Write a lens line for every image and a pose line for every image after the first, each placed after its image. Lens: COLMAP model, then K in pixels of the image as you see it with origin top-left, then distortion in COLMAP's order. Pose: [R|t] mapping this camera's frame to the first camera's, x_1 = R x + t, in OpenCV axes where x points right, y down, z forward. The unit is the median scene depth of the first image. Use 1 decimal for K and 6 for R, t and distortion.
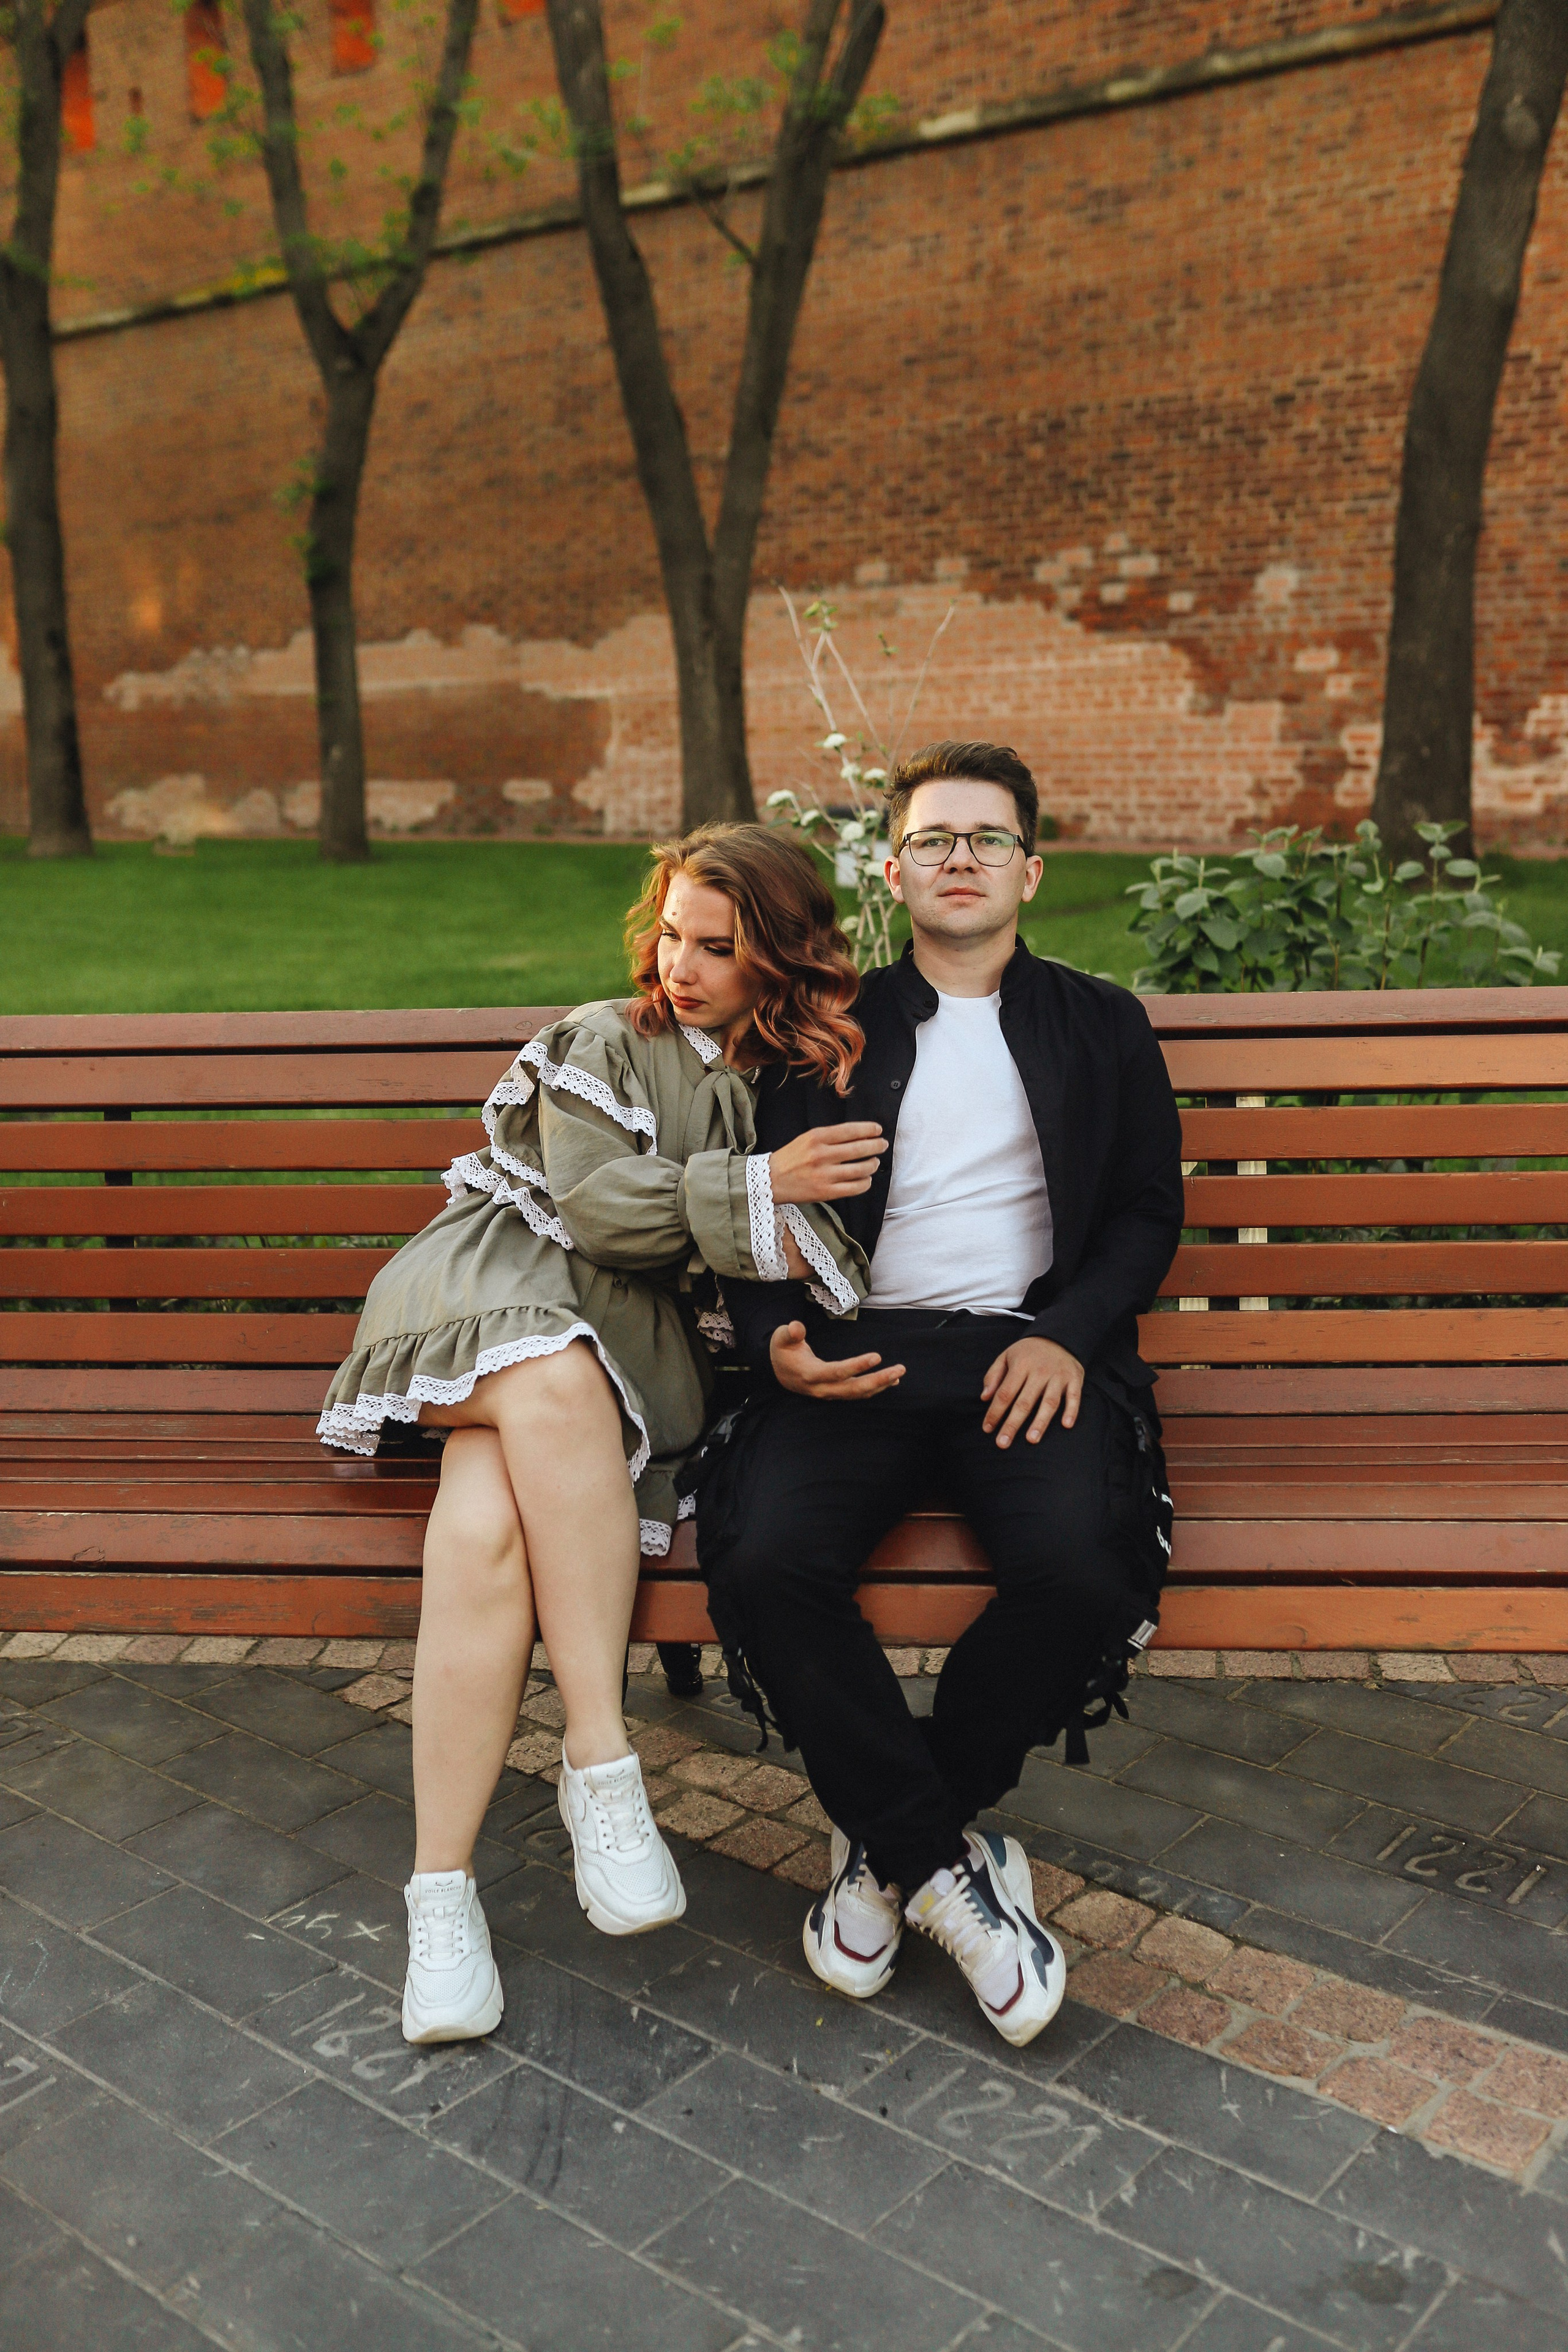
lens RADIAL K [[2175.5, 0, 784.0], [0, 2175.5, 1176.0], [0, 0, 1]] dist [-0.059990, 0.068959]
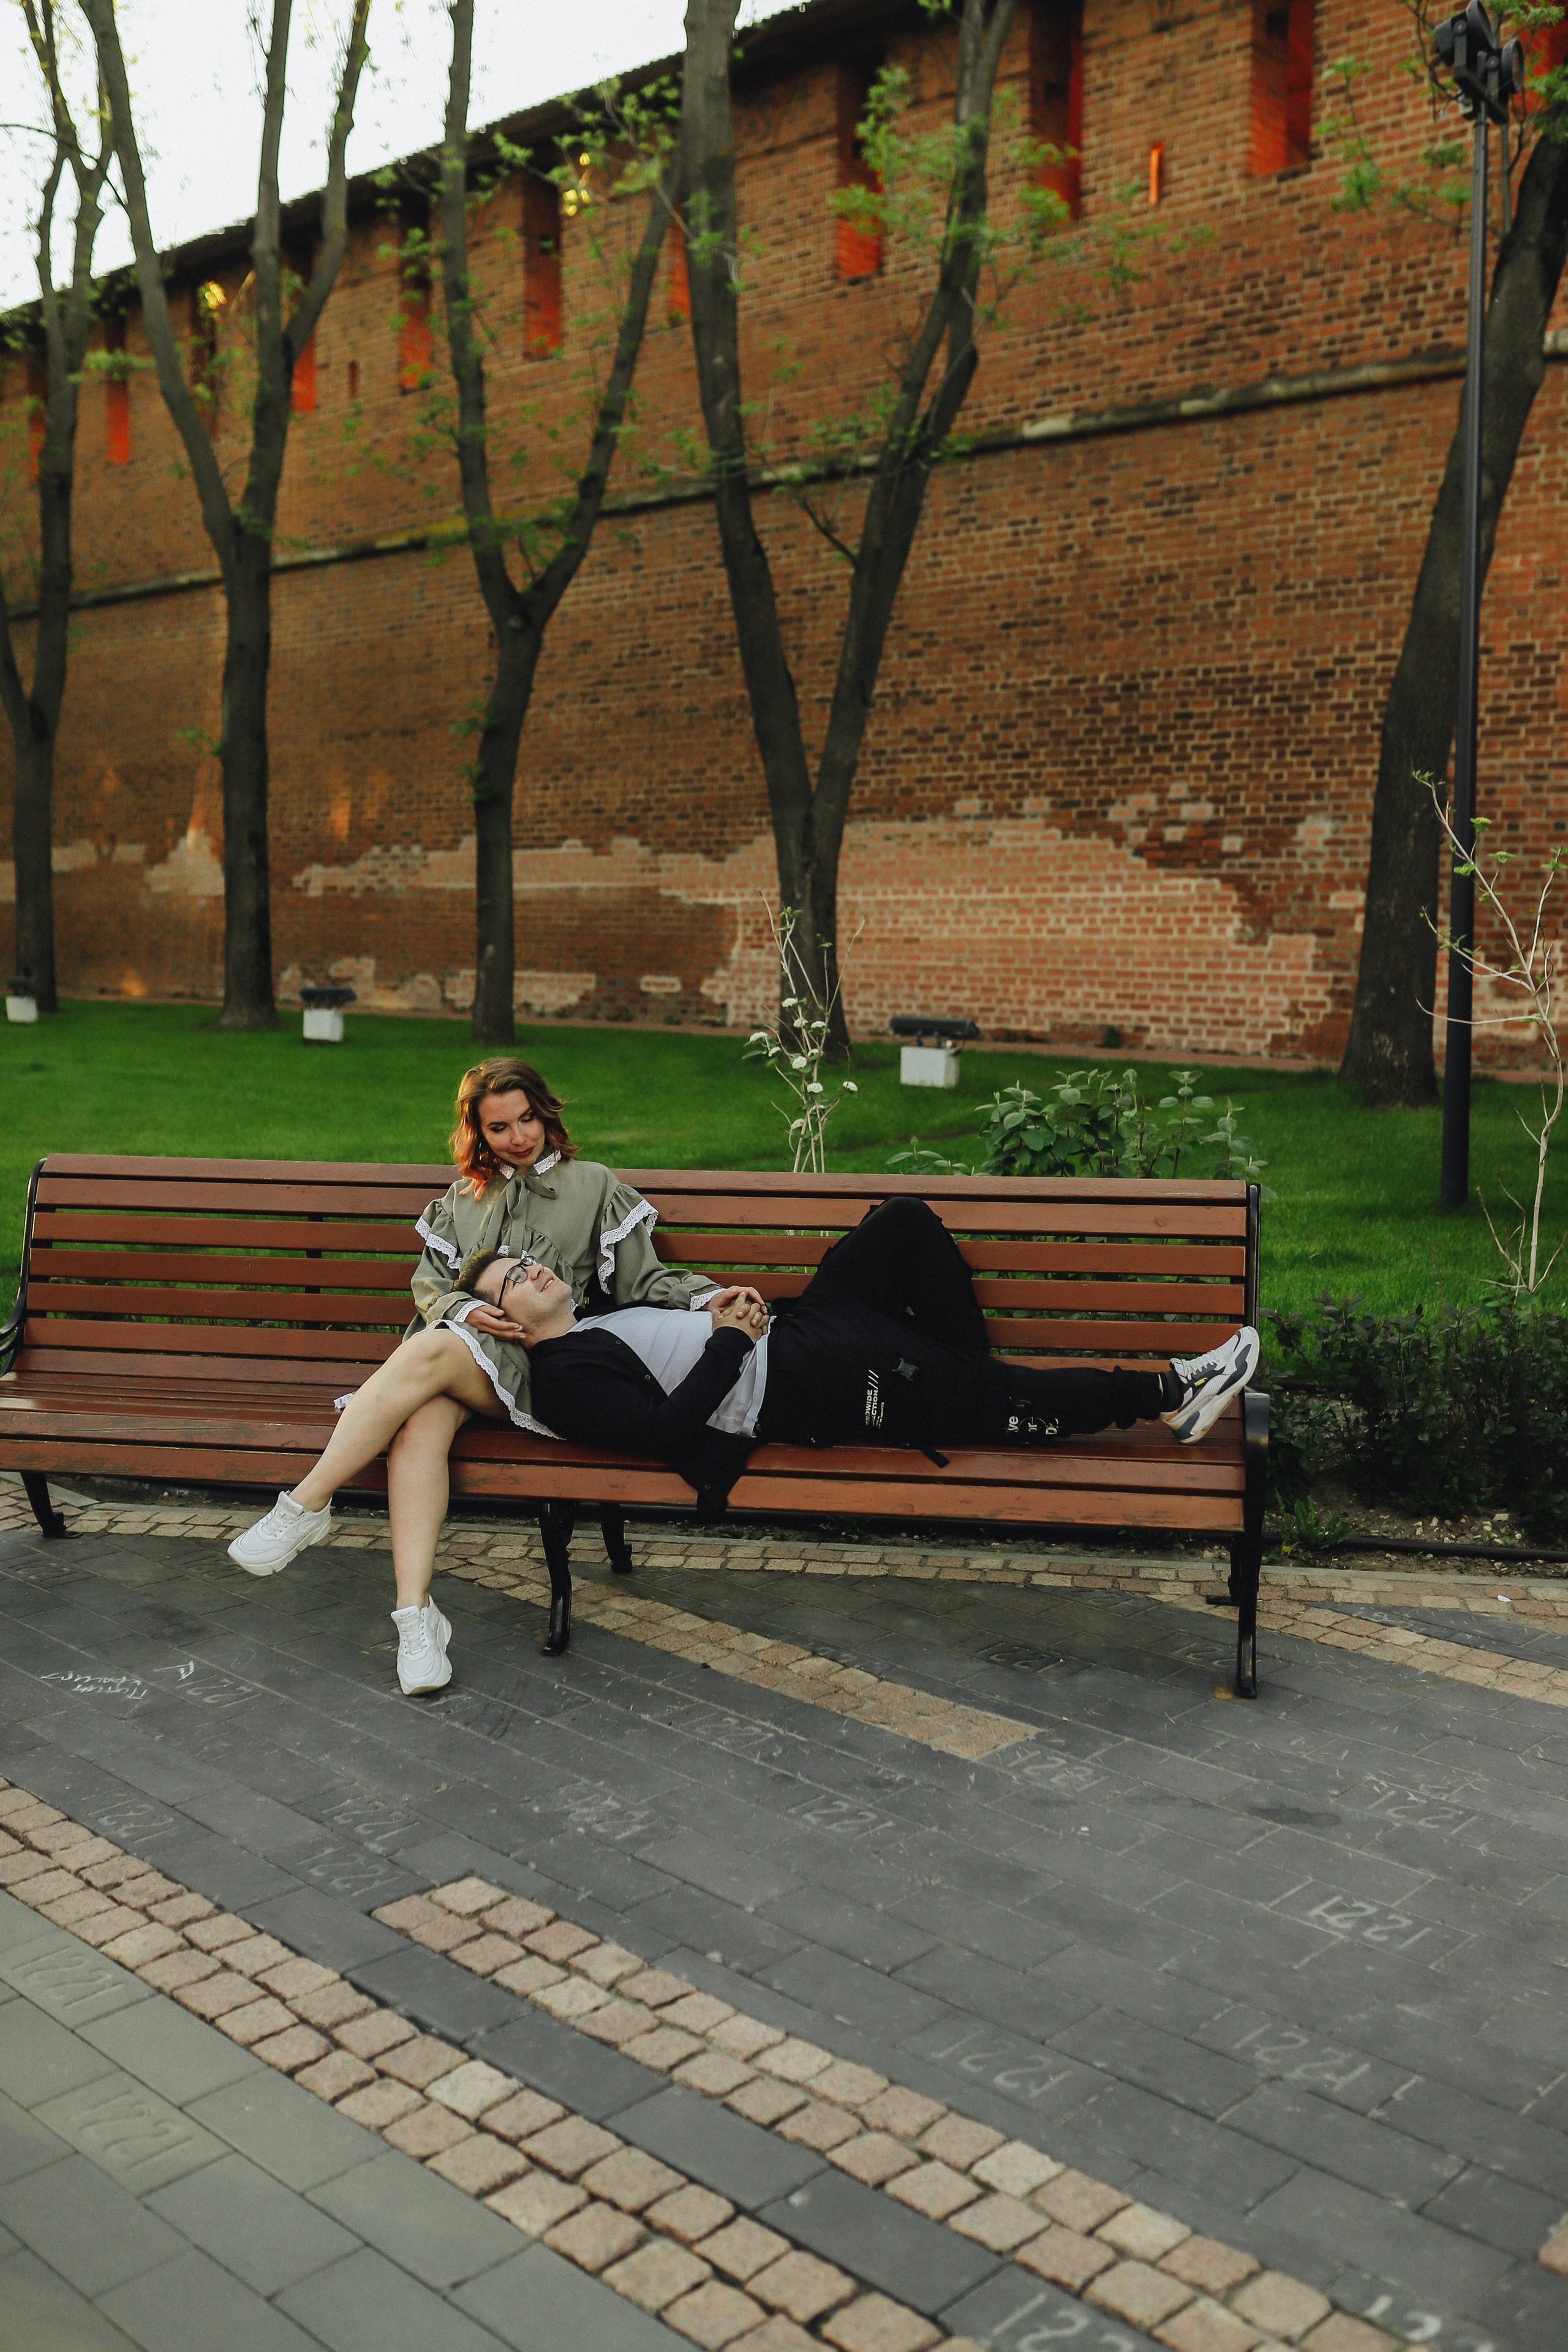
lens RADIAL K [[2175.5, 0, 784.0], [0, 2175.5, 1176.0], [0, 0, 1]] dist [-0.059990, 0.068959]
pose [[0.996763, 0.041003, -0.069148, 0.034444], [-0.046575, 0.995625, -0.081003, 0.011220], [0.065524, 0.083962, 0.994312, -0.131290]]
